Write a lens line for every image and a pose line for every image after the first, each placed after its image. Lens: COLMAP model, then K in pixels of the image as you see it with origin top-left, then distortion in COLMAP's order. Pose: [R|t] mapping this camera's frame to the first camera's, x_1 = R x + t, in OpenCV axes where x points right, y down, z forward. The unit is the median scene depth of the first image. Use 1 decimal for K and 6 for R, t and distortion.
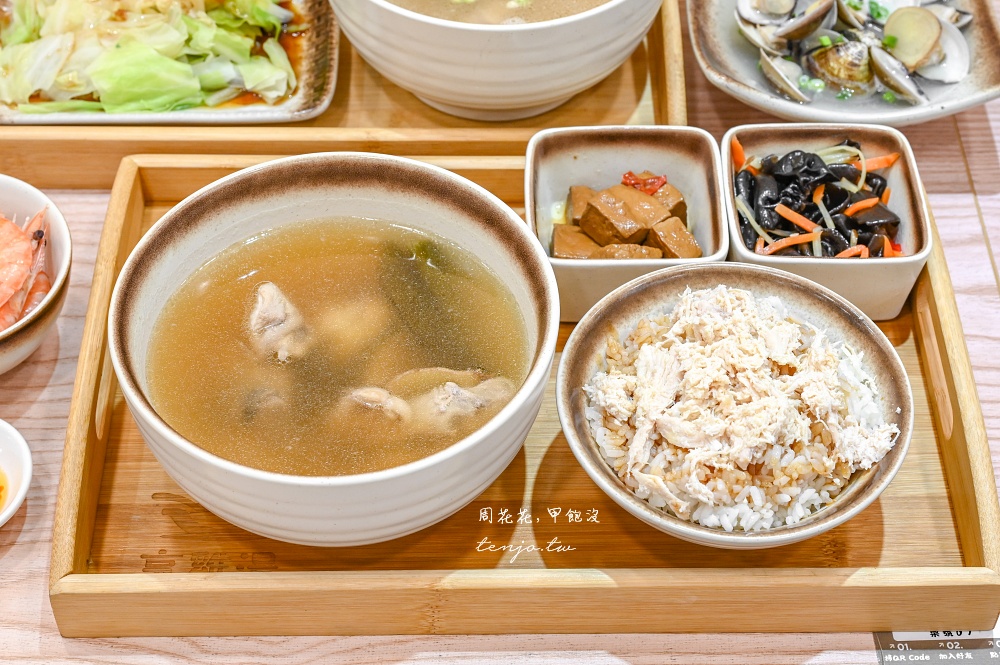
lens RADIAL K [[1855.5, 0, 491.9], [0, 1855.5, 322.6], [0, 0, 1]] dist [0.006471, 0.000000]
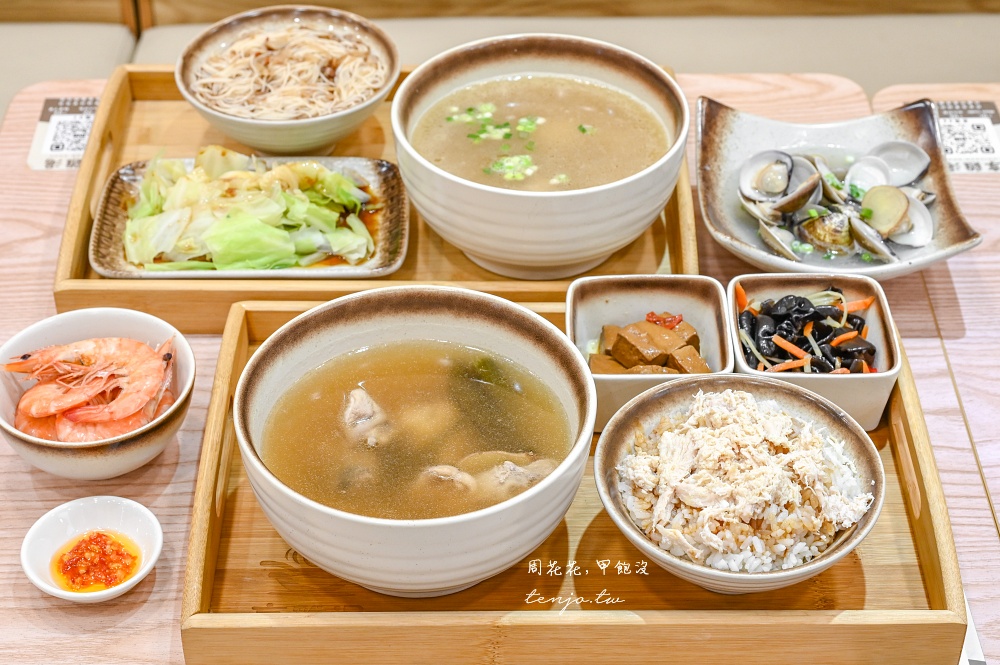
lens RADIAL K [[1855.5, 0, 495.0], [0, 1855.5, 341.8], [0, 0, 1]] dist [0.006471, 0.000000]
pose [[0.999952, 0.000788, -0.009770, -0.016616], [-0.002183, 0.989632, -0.143613, 0.113973], [0.009556, 0.143627, 0.989586, -0.200273]]
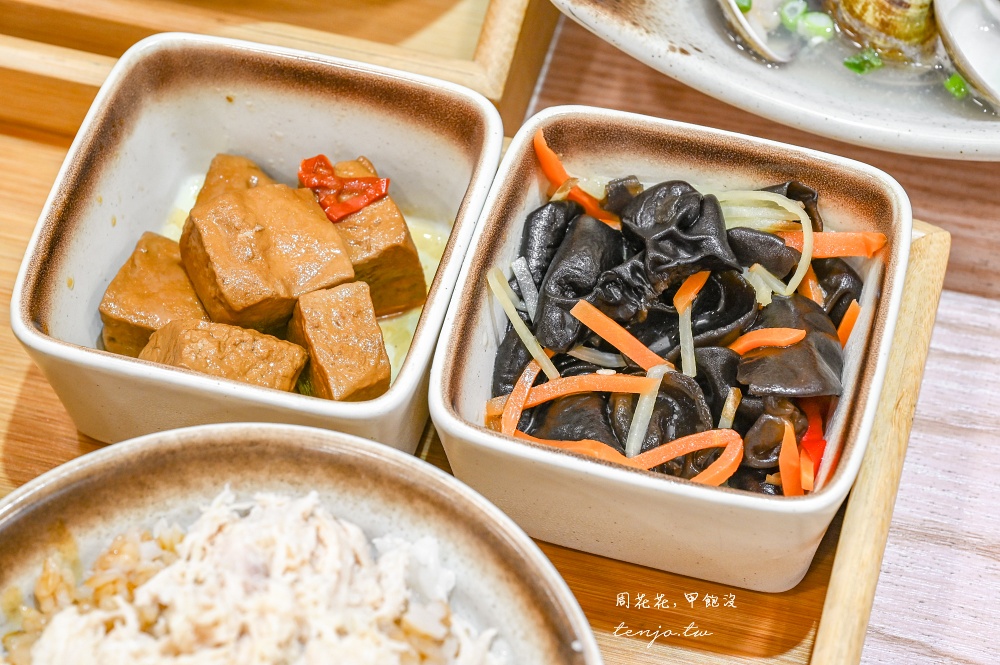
lens RADIAL K [[2726.2, 0, 499.2], [0, 2726.2, 335.1], [0, 0, 1]] dist [-0.081468, 0.000000]
pose [[0.964427, 0.210790, -0.159525, 0.241661], [-0.187647, 0.970942, 0.148524, -0.150543], [0.186197, -0.113306, 0.975957, 0.333582]]
